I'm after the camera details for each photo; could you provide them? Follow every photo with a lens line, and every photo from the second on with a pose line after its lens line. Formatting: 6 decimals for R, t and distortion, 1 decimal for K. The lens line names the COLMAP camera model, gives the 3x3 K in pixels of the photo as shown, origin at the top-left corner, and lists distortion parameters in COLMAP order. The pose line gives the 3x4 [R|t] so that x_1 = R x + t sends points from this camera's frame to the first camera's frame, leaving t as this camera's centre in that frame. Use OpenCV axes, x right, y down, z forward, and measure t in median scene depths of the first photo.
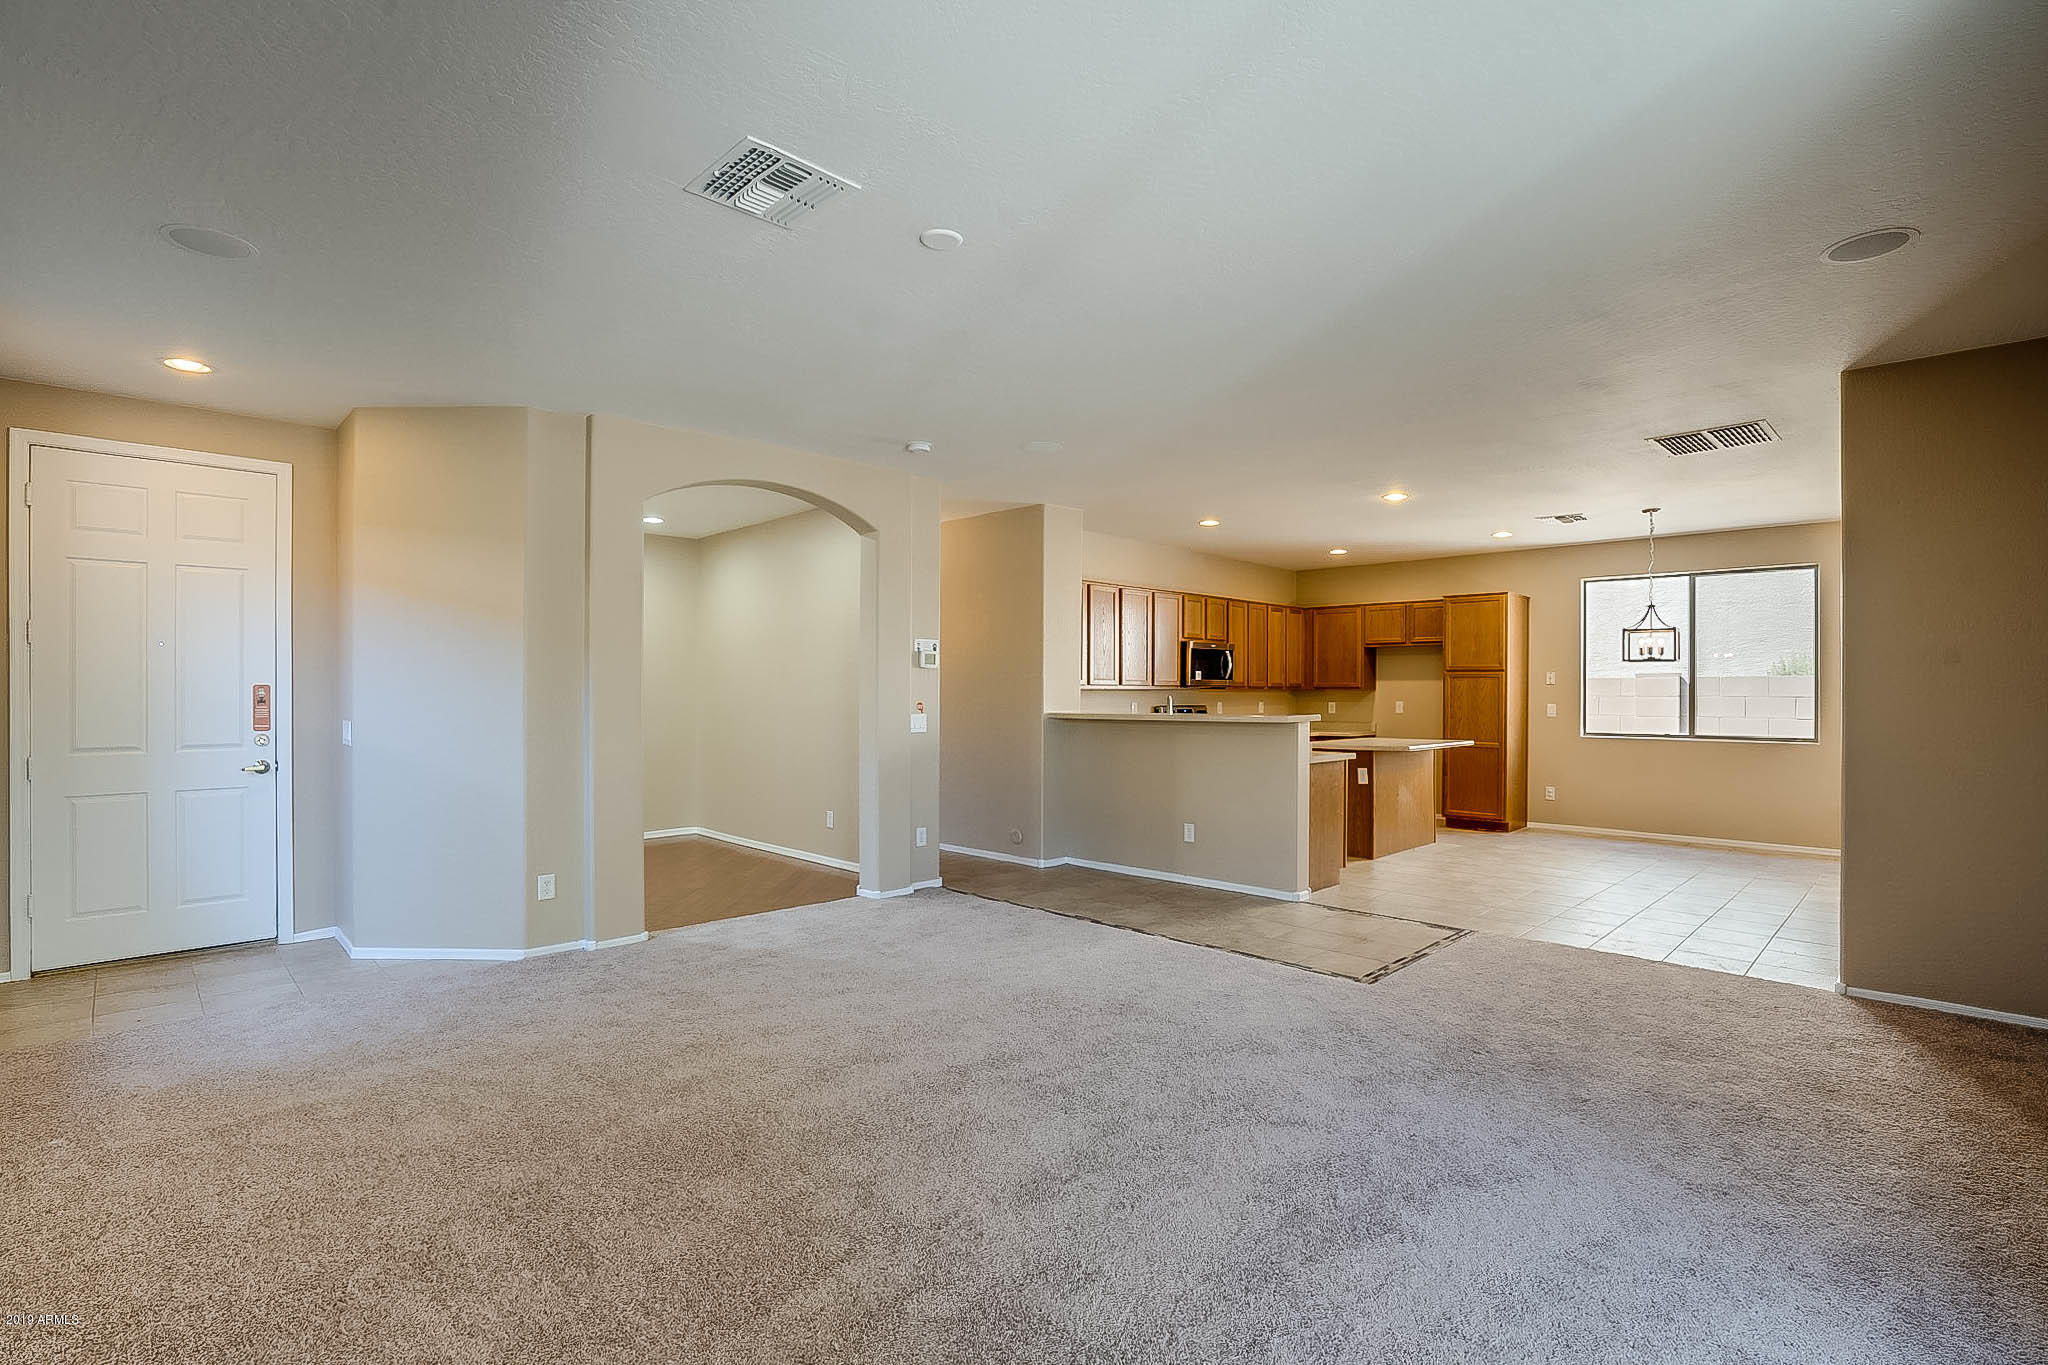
lens RADIAL K [[955.5, 0, 1027.5], [0, 955.5, 687.7], [0, 0, 1]] dist [-0.066114, 0.026774]
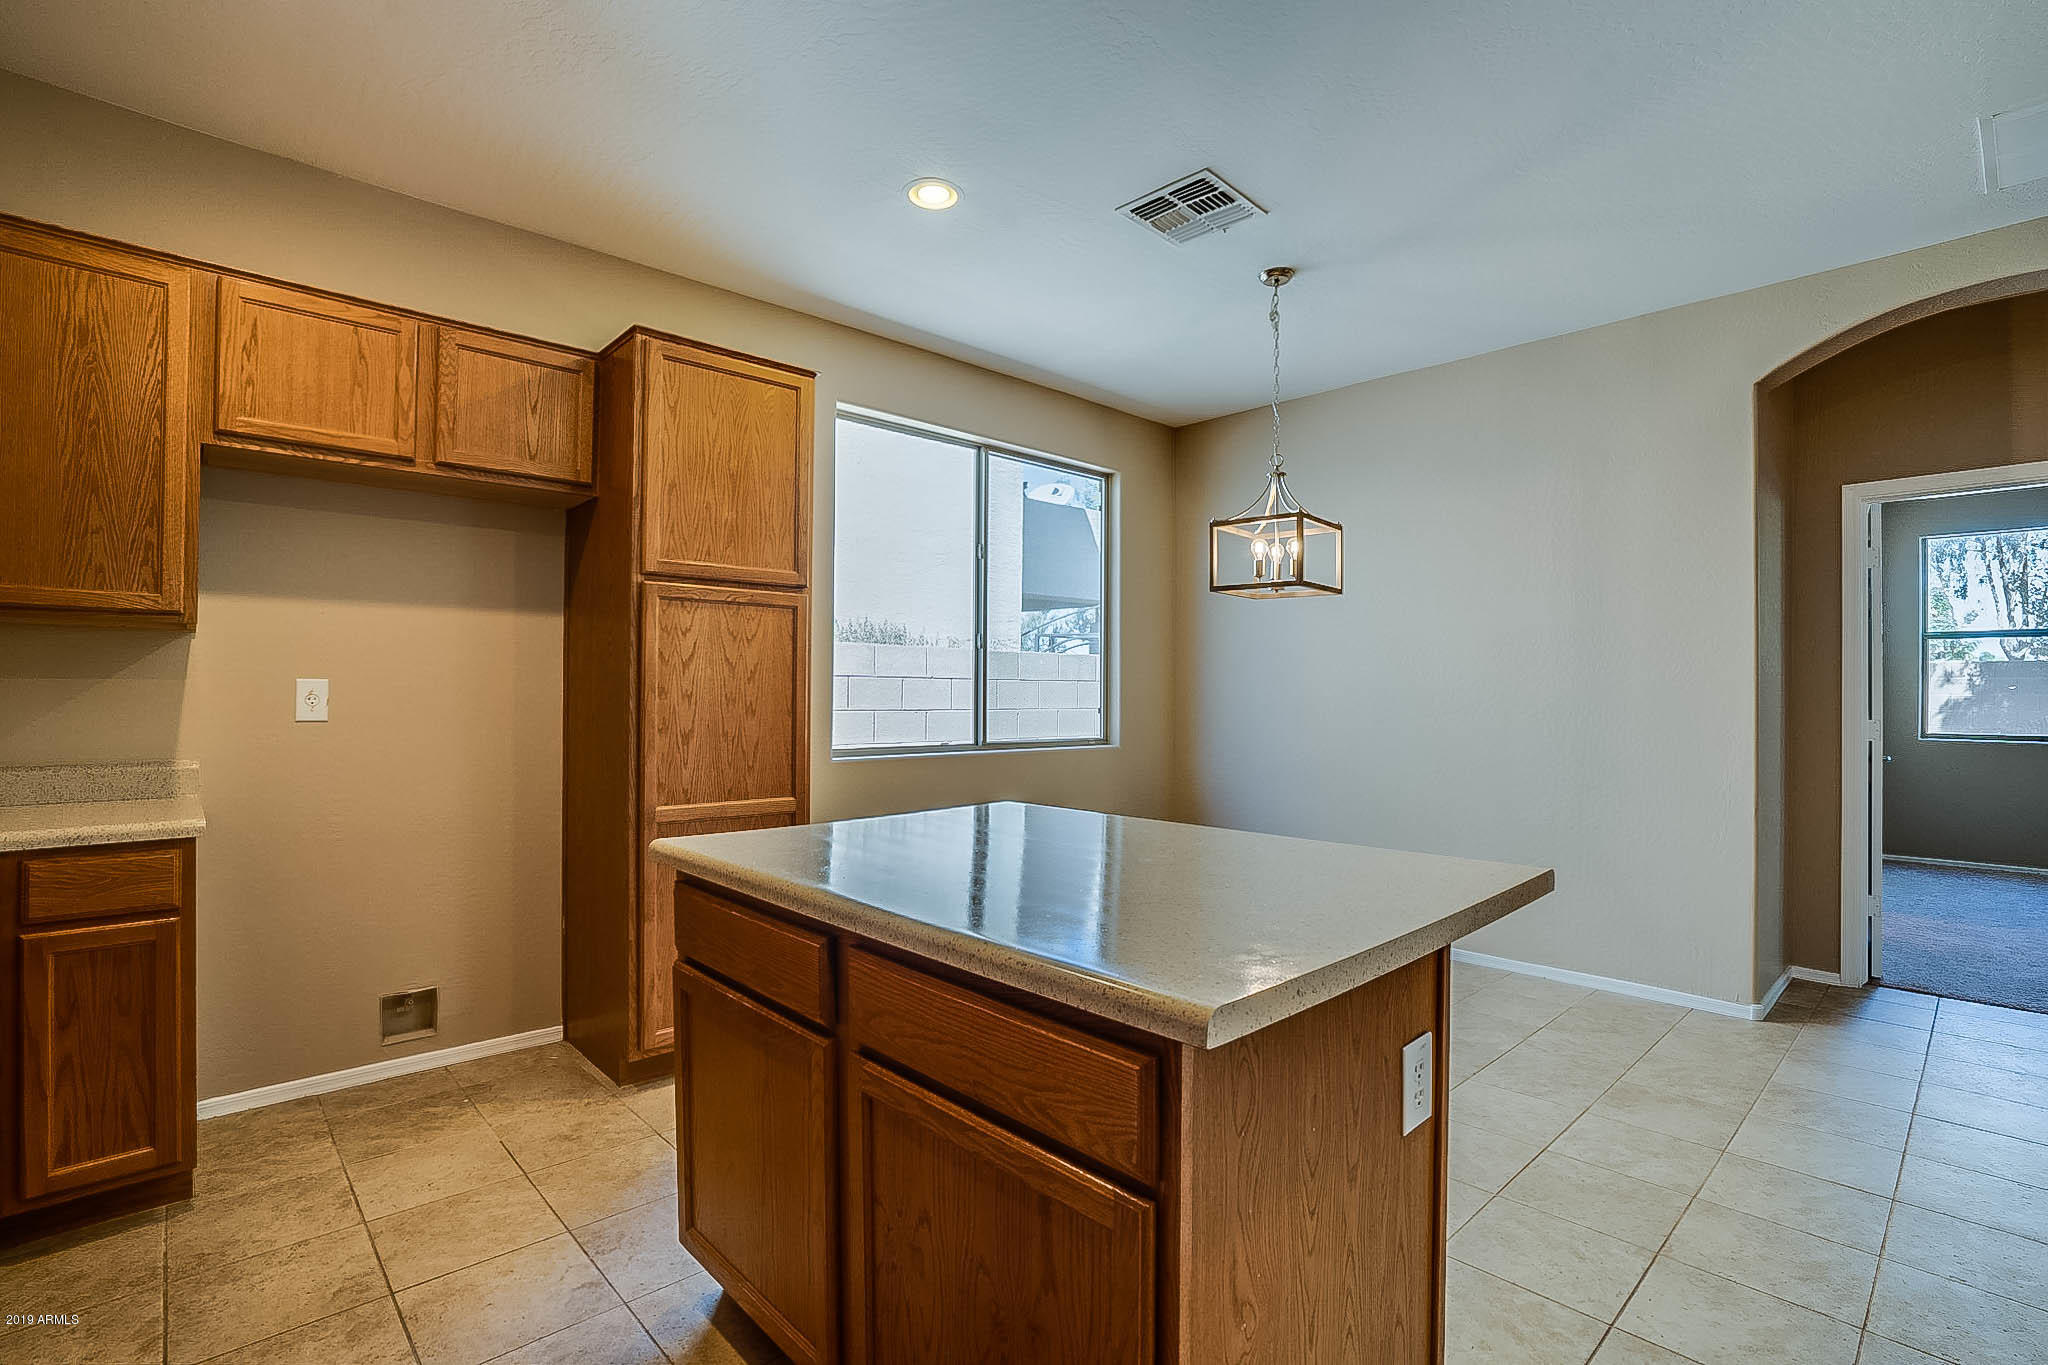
lens RADIAL K [[955.5, 0, 1027.5], [0, 955.5, 687.7], [0, 0, 1]] dist [-0.066114, 0.026774]
pose [[0.022284, 0.002519, 0.999749, 0.137409], [-0.012873, 0.999915, -0.002232, 0.016626], [-0.999669, -0.012820, 0.022314, 0.832339]]
